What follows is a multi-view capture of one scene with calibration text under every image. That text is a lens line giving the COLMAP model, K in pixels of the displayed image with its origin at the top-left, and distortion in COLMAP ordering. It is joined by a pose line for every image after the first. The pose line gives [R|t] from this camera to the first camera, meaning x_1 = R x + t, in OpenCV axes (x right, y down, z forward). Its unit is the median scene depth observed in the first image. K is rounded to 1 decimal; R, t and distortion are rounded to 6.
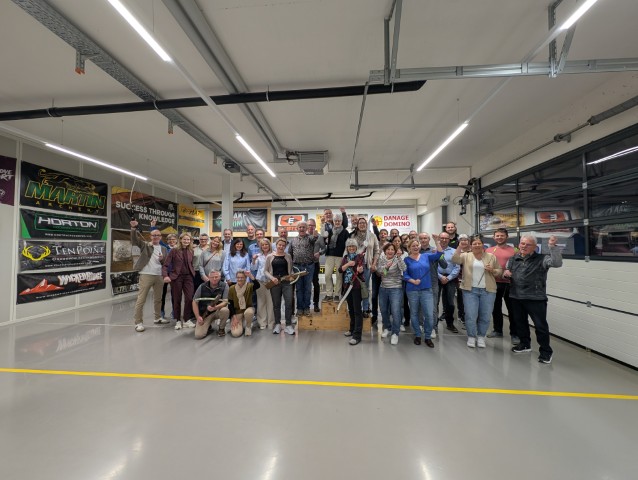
lens RADIAL K [[235.4, 0, 319.0], [0, 235.4, 240.0], [0, 0, 1]] dist [0.009901, -0.000052]
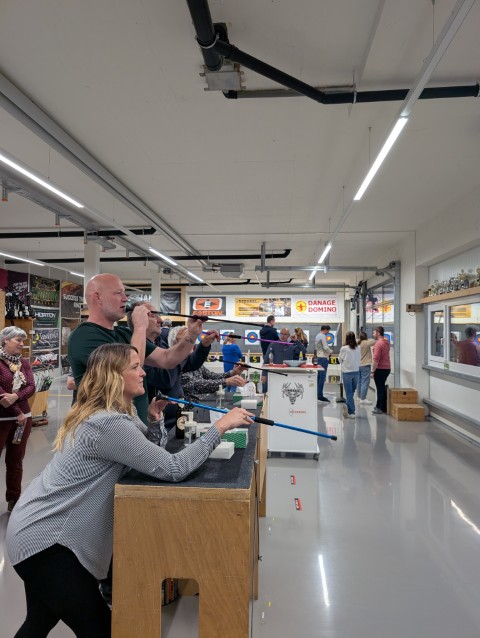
lens RADIAL K [[446.7, 0, 240.0], [0, 446.7, 319.0], [0, 0, 1]] dist [0.000795, 0.000019]
pose [[0.999920, 0.010491, -0.007046, 0.034238], [-0.010423, 0.999899, 0.009672, -0.071401], [0.007147, -0.009598, 0.999928, -1.215960]]
